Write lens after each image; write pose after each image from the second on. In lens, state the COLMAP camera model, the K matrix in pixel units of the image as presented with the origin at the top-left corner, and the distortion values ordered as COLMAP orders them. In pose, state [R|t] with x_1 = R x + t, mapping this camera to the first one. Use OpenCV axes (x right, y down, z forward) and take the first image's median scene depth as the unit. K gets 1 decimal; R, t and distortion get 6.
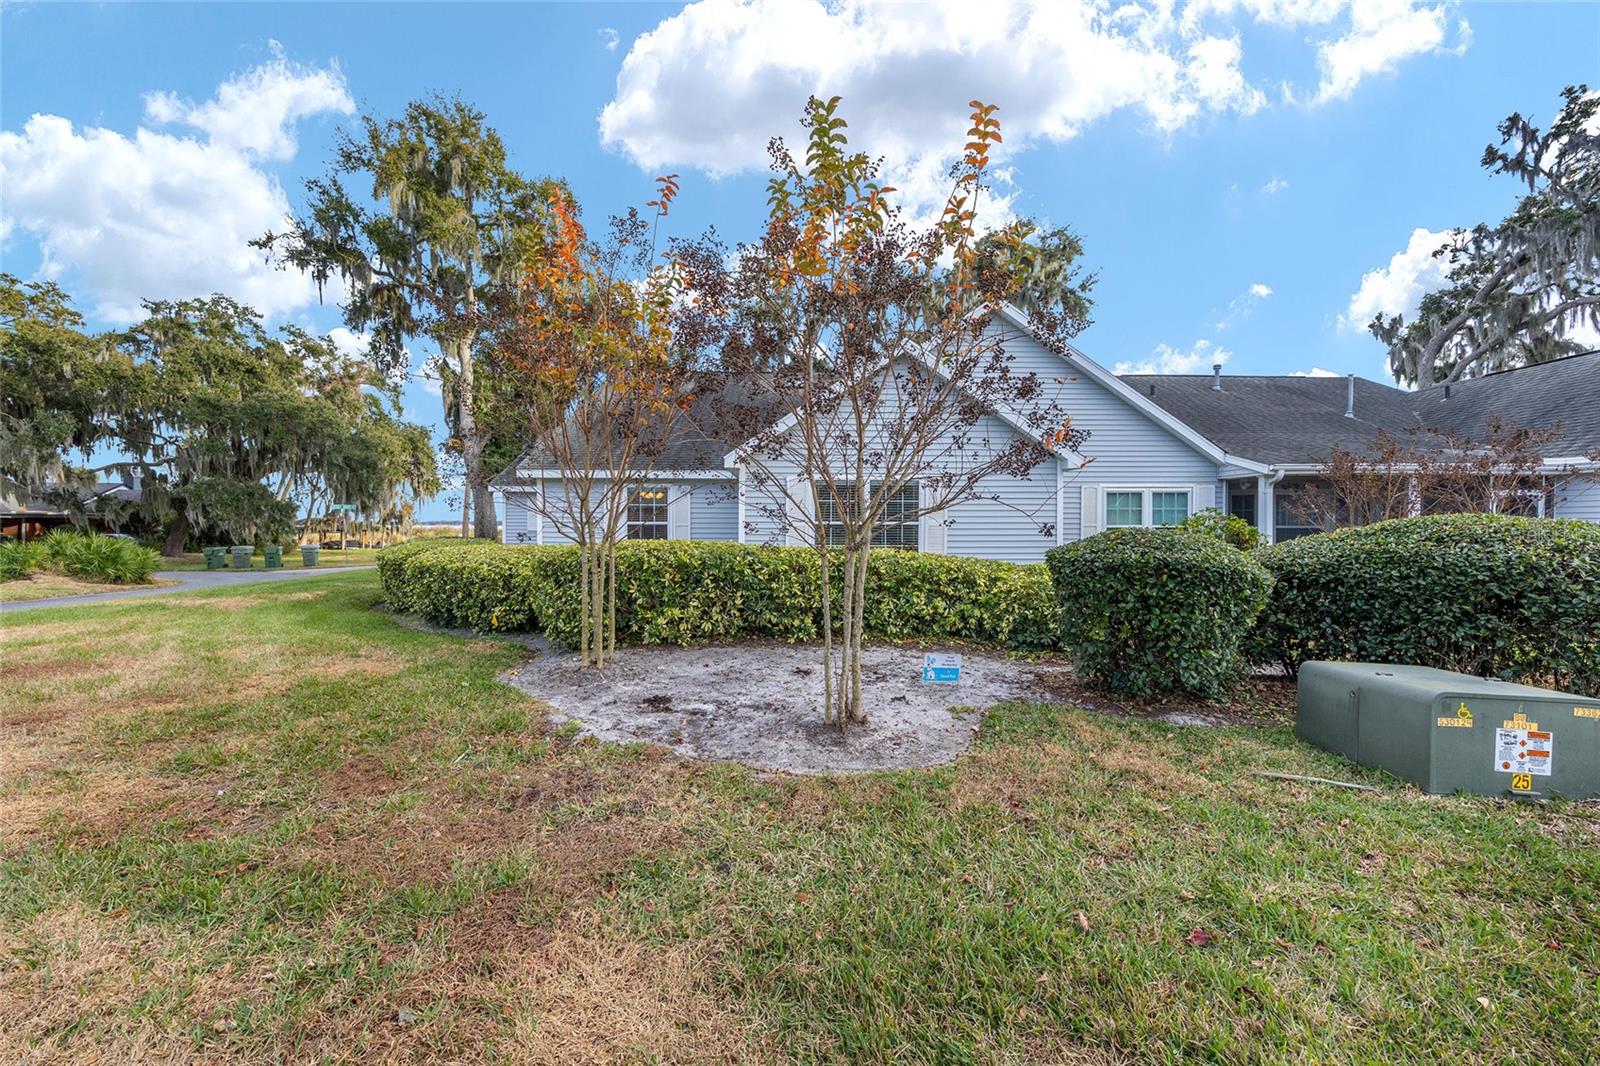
lens RADIAL K [[645.9, 0, 800.0], [0, 645.9, 533.0], [0, 0, 1]] dist [0.002754, 0.000251]
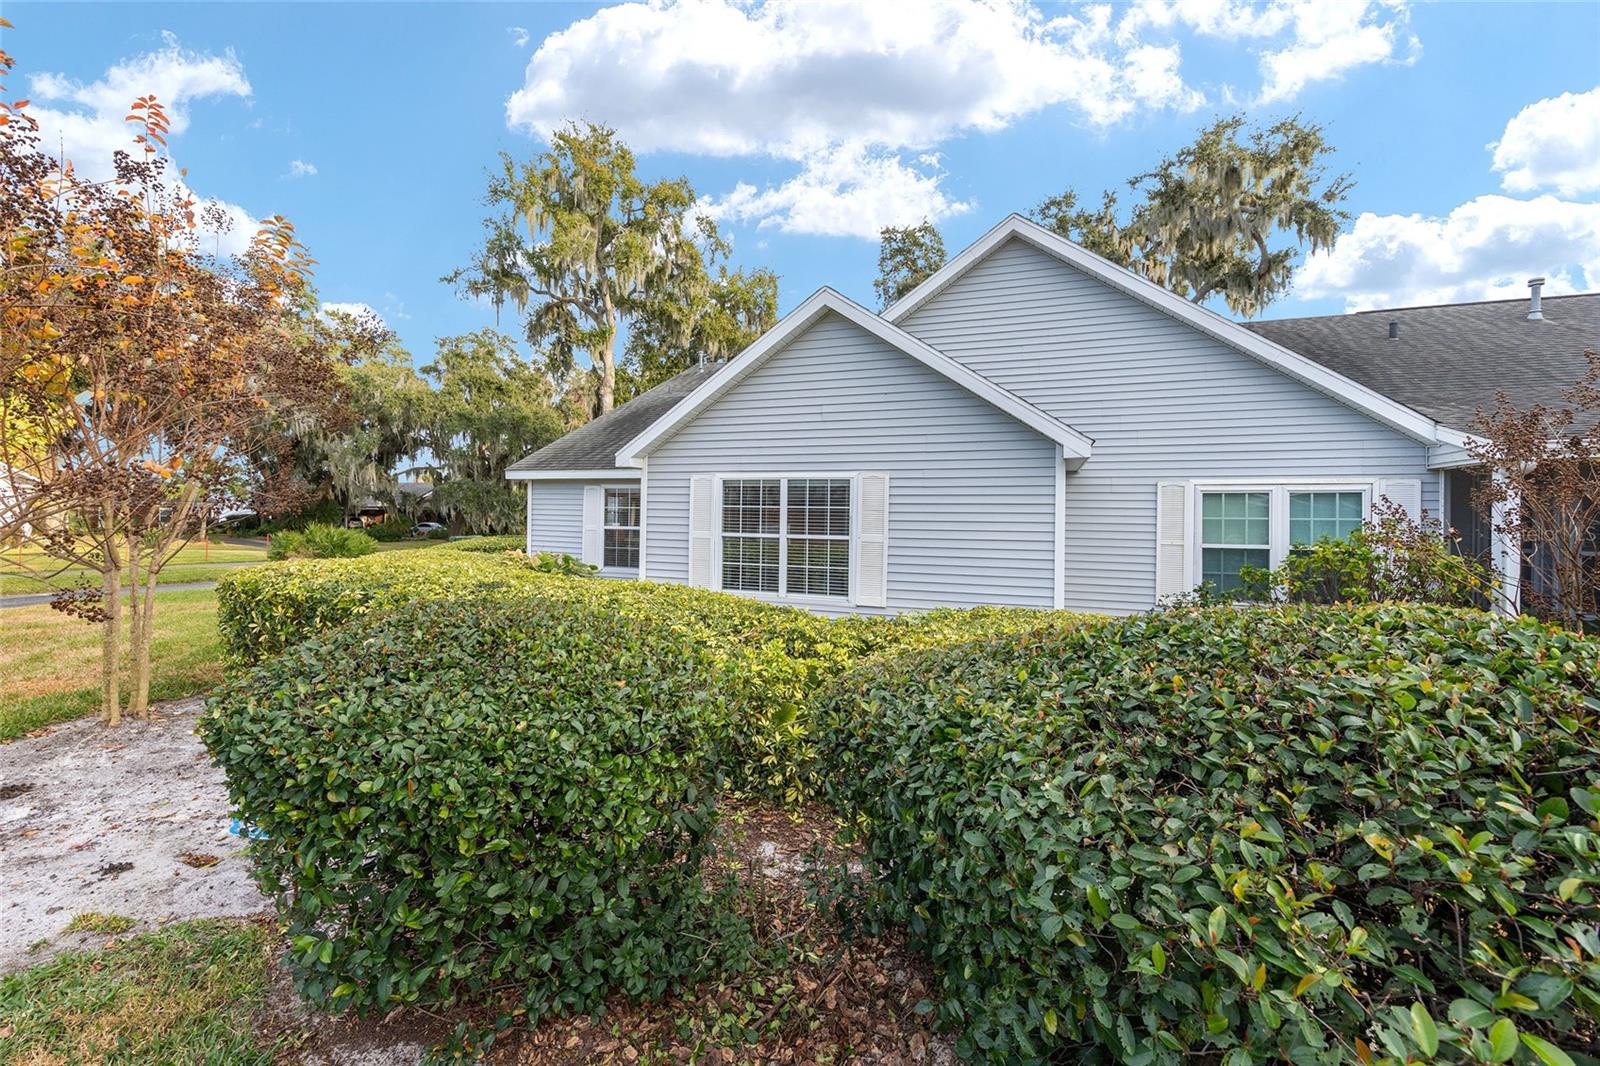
lens RADIAL K [[660.9, 0, 800.4], [0, 660.9, 512.3], [0, 0, 1]] dist [-0.001958, -0.000054]
pose [[0.926037, 0.008550, -0.377336, 0.181911], [-0.016766, 0.999688, -0.018493, -0.012871], [0.377060, 0.023451, 0.925892, 0.127546]]
